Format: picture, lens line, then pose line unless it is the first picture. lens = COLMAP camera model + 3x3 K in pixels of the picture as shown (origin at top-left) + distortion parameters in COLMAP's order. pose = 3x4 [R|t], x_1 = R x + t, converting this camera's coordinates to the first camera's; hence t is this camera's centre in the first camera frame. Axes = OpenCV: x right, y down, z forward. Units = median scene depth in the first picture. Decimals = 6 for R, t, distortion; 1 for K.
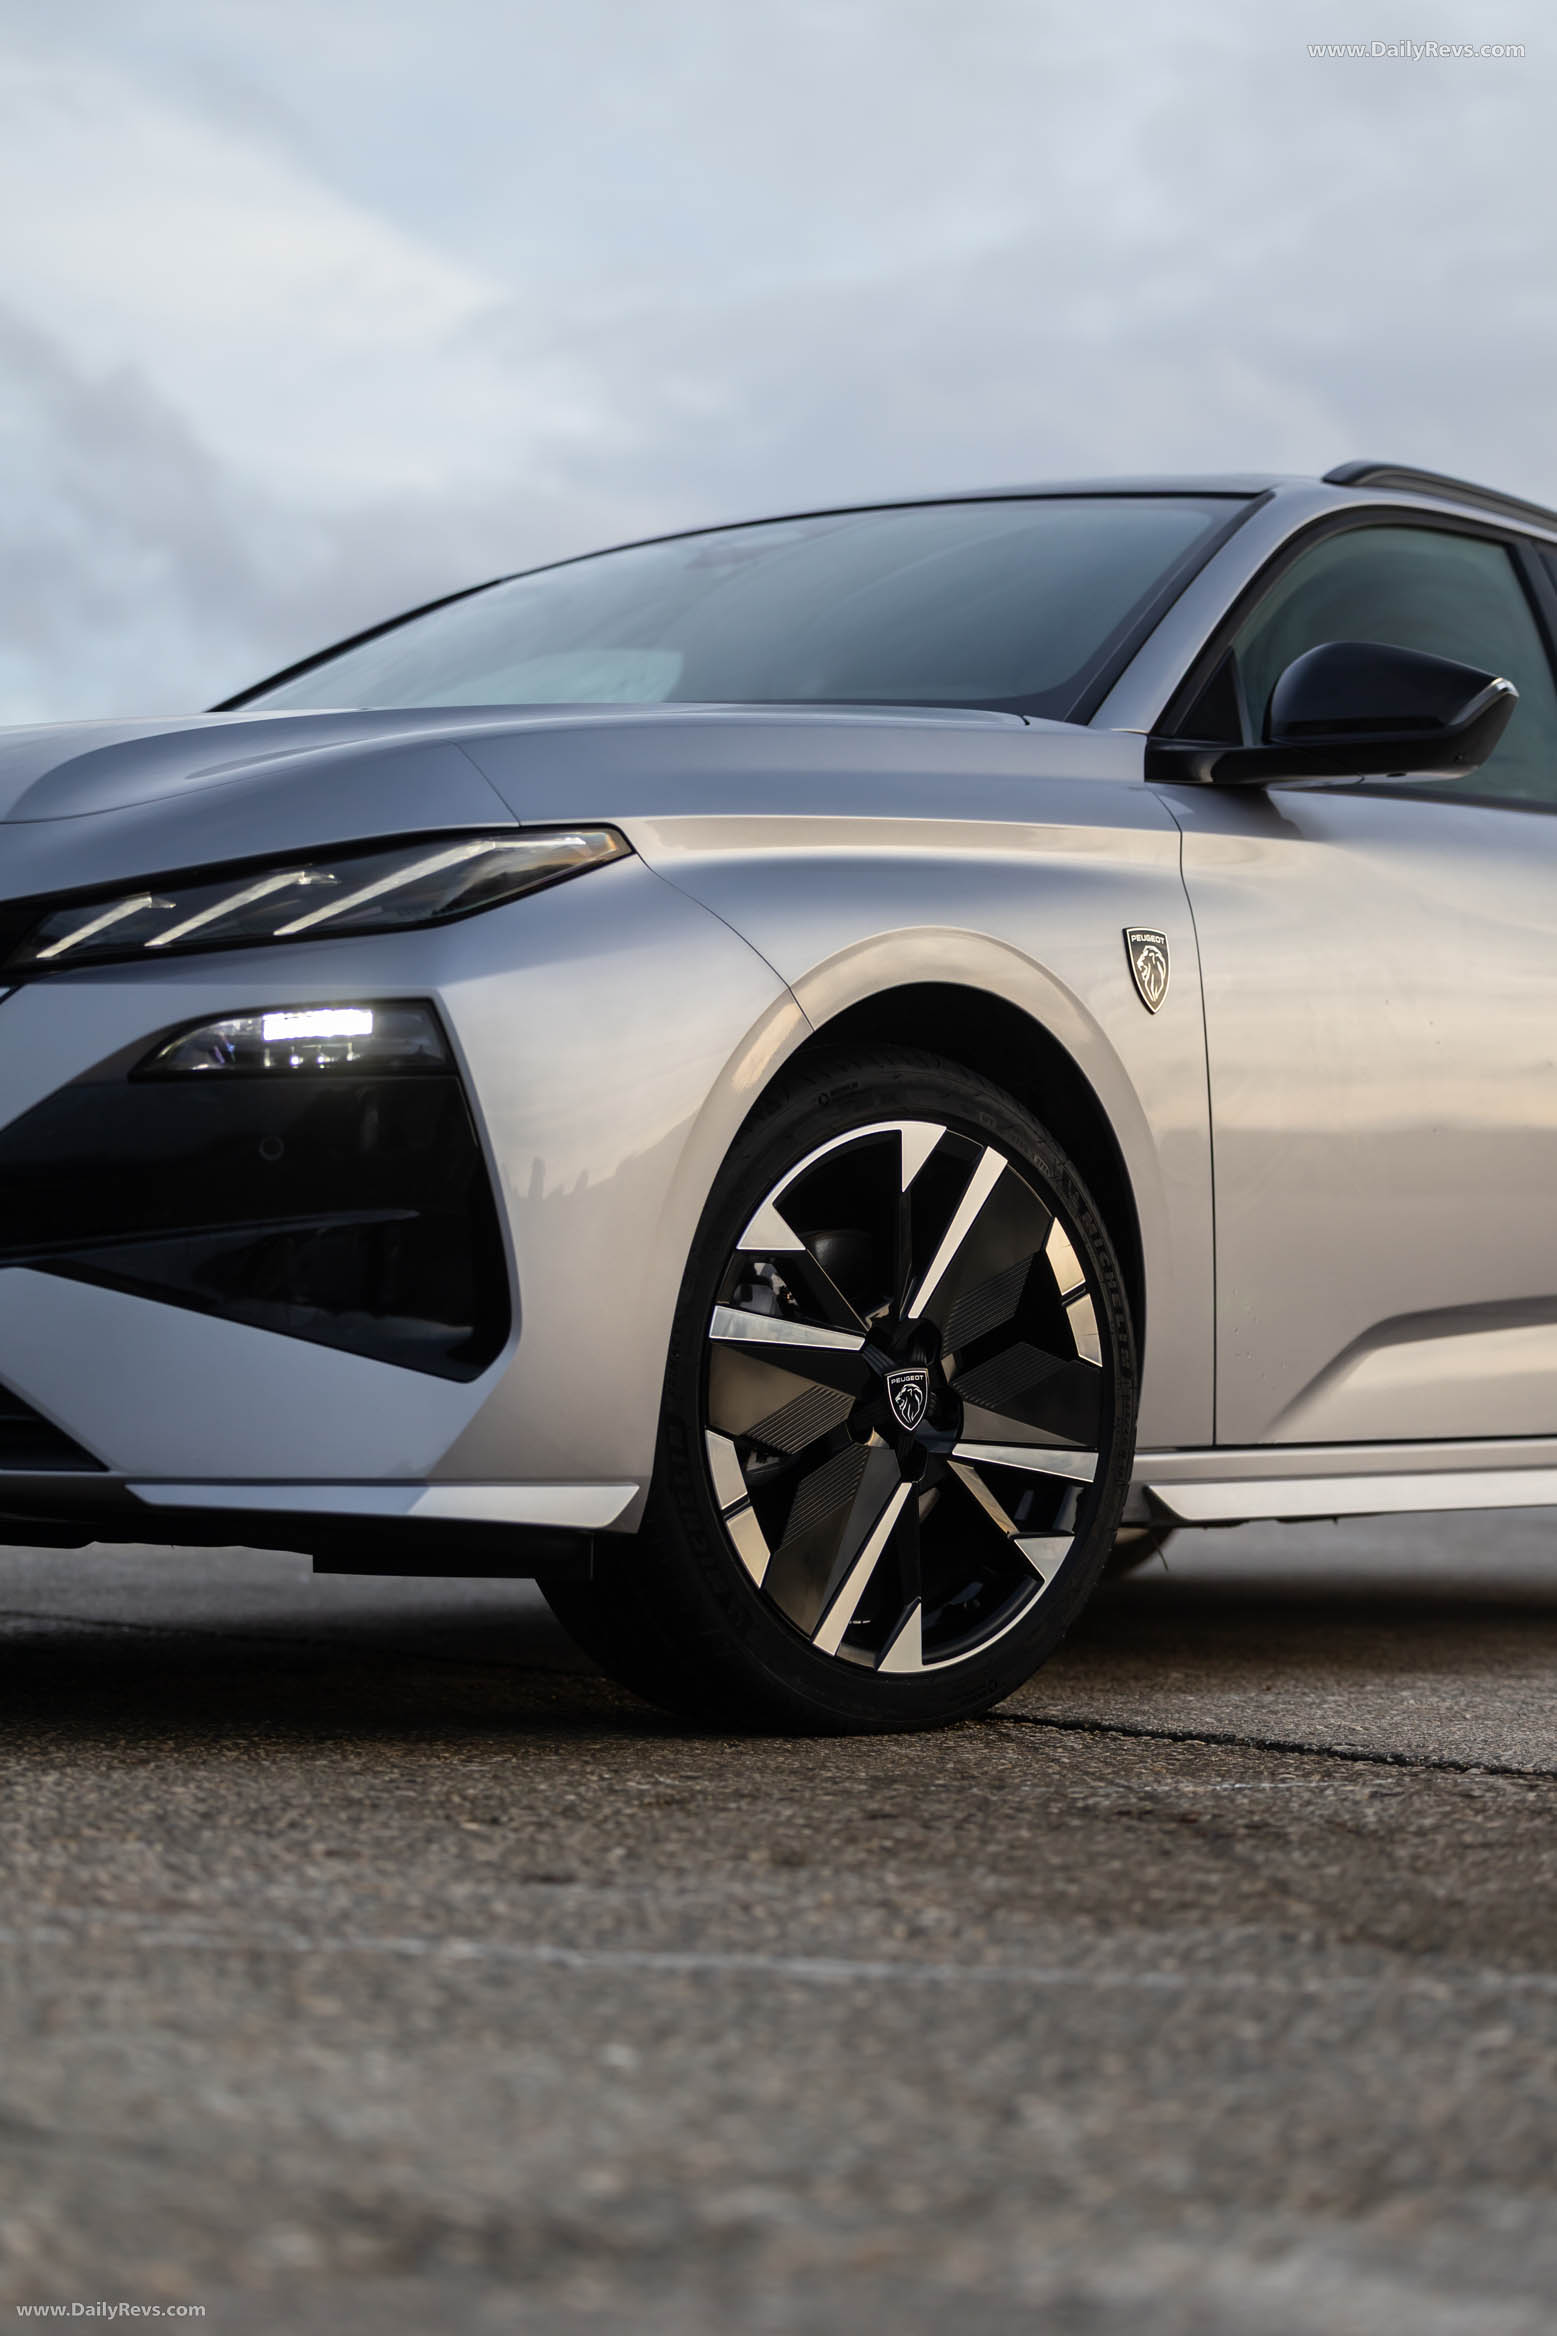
lens RADIAL K [[4425.3, 0, 741.4], [0, 4425.3, 1182.1], [0, 0, 1]] dist [-0.035429, 0.000000]
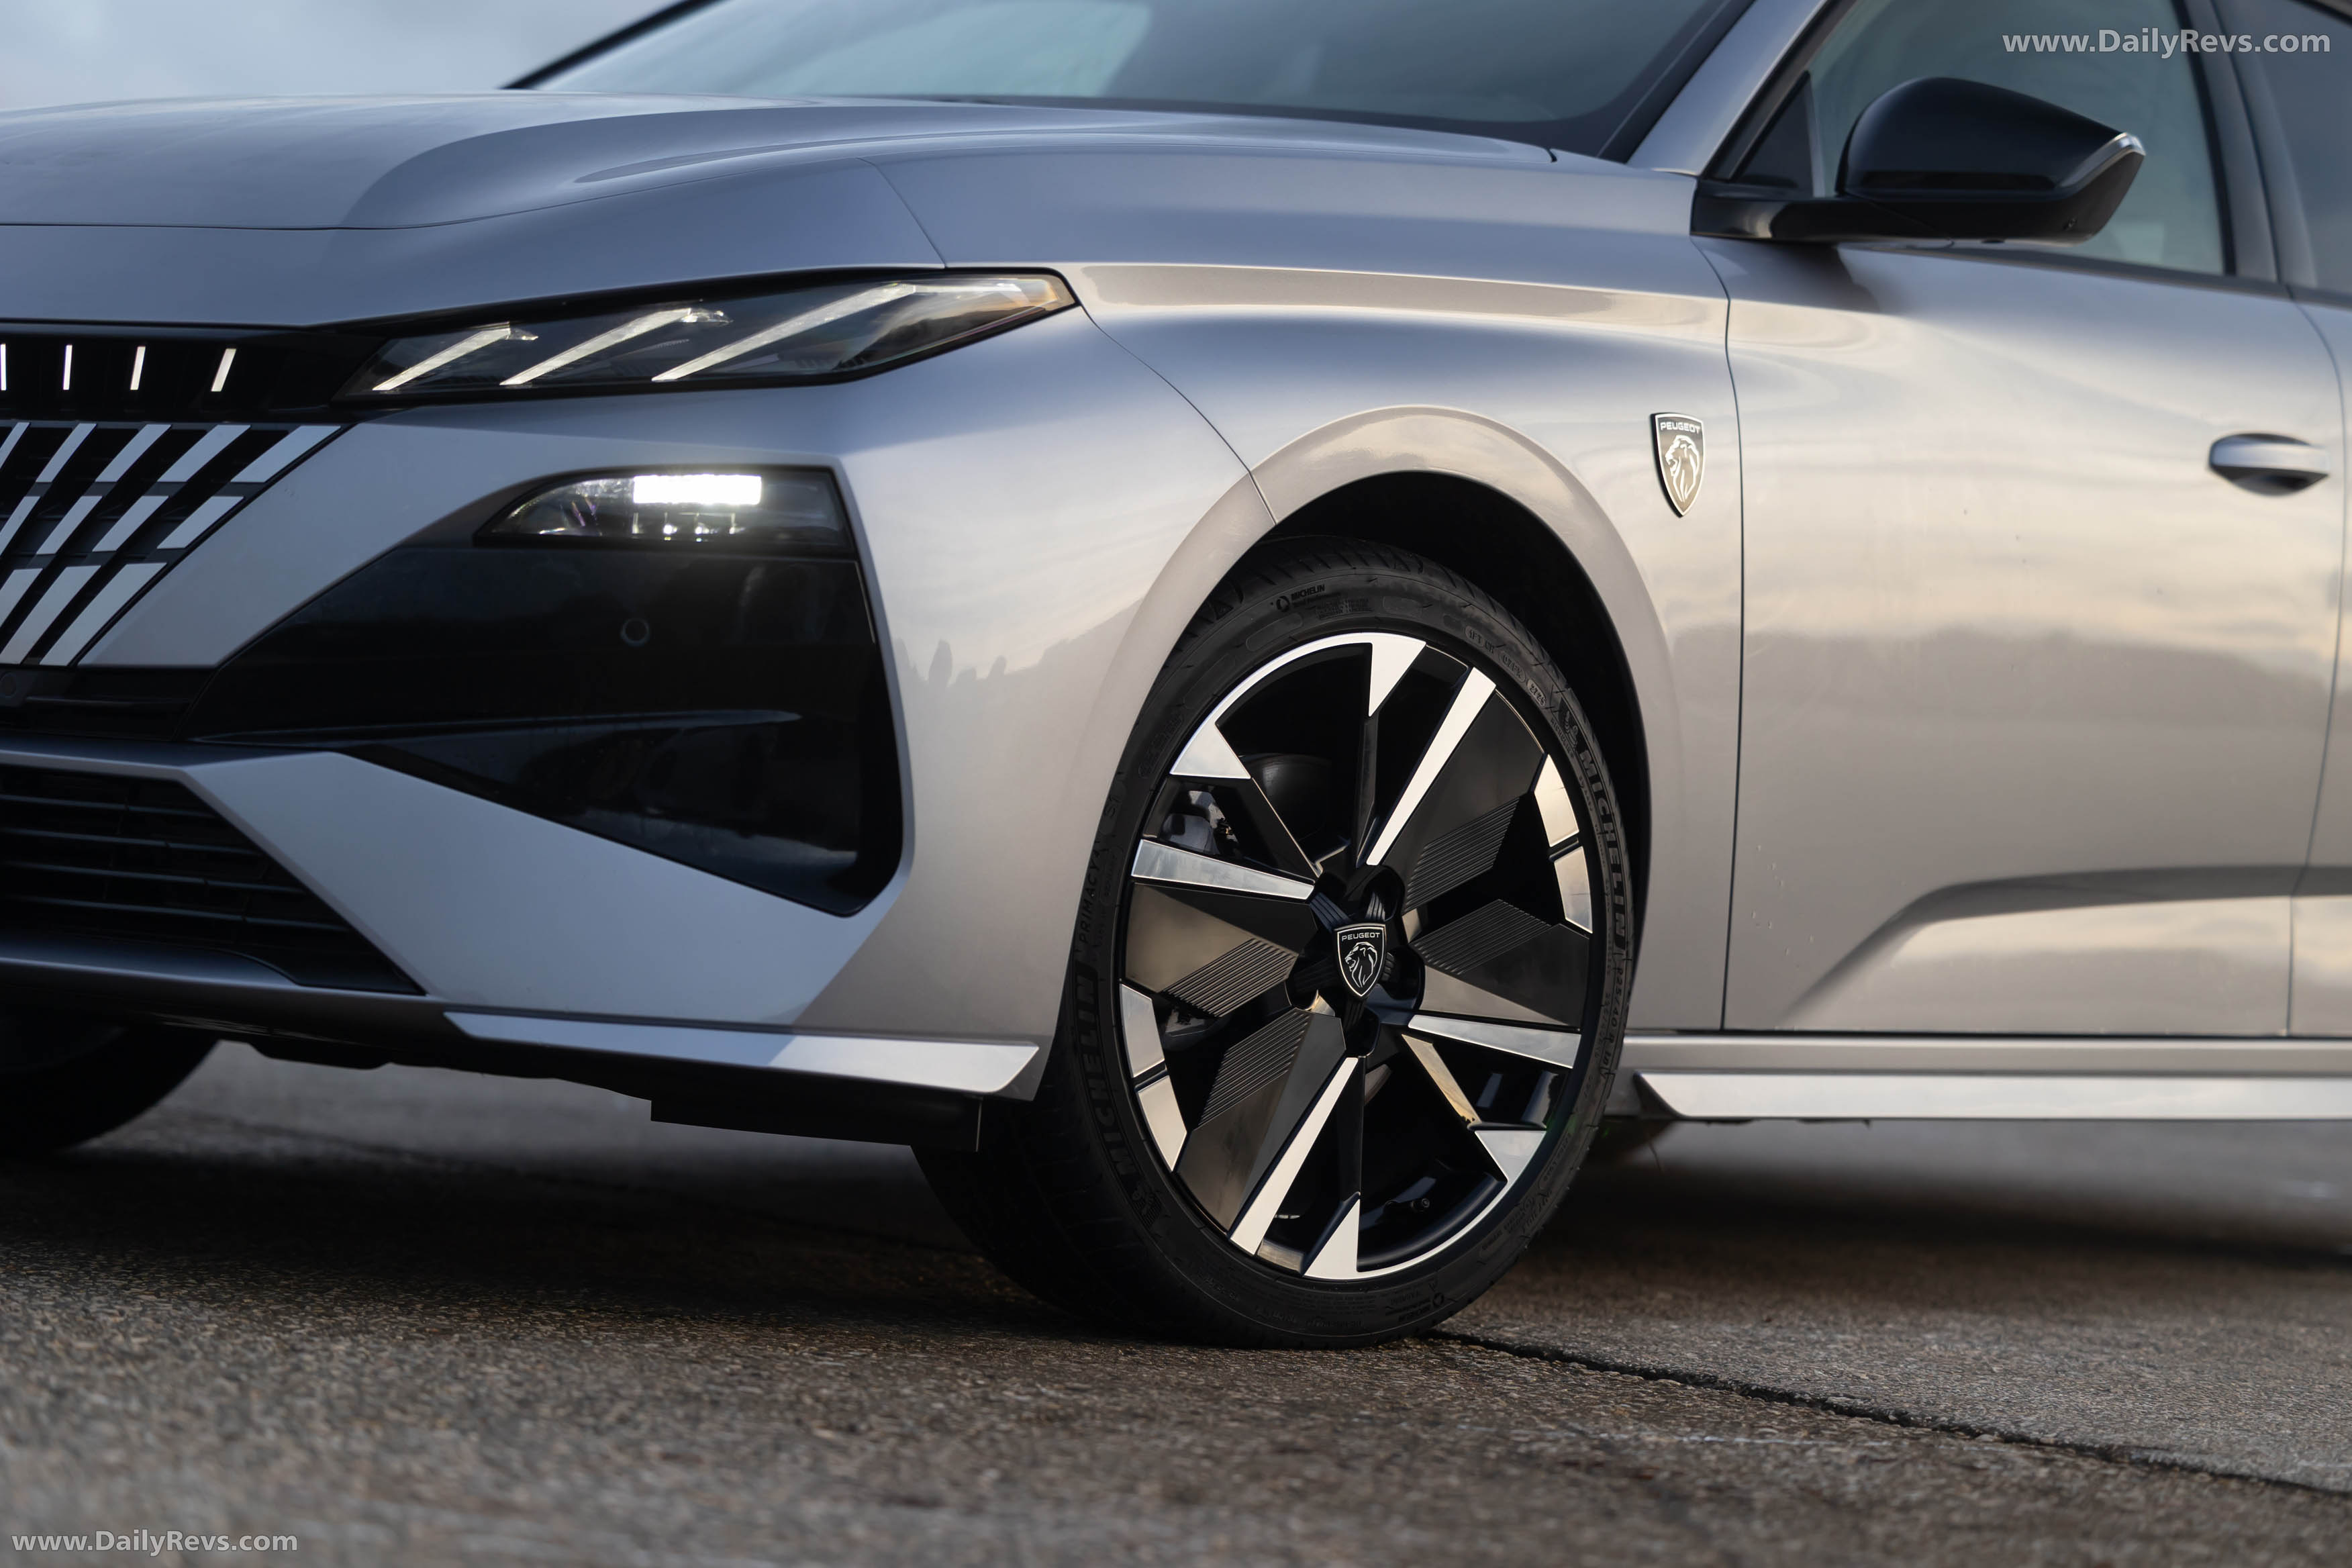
lens RADIAL K [[5683.2, 0, 1171.0], [0, 5683.2, 785.7], [0, 0, 1]] dist [-0.051148, 0.000000]
pose [[0.998105, 0.061527, -0.001287, 0.000821], [-0.061455, 0.997595, 0.032070, -0.018995], [0.003257, -0.031930, 0.999485, -0.100895]]
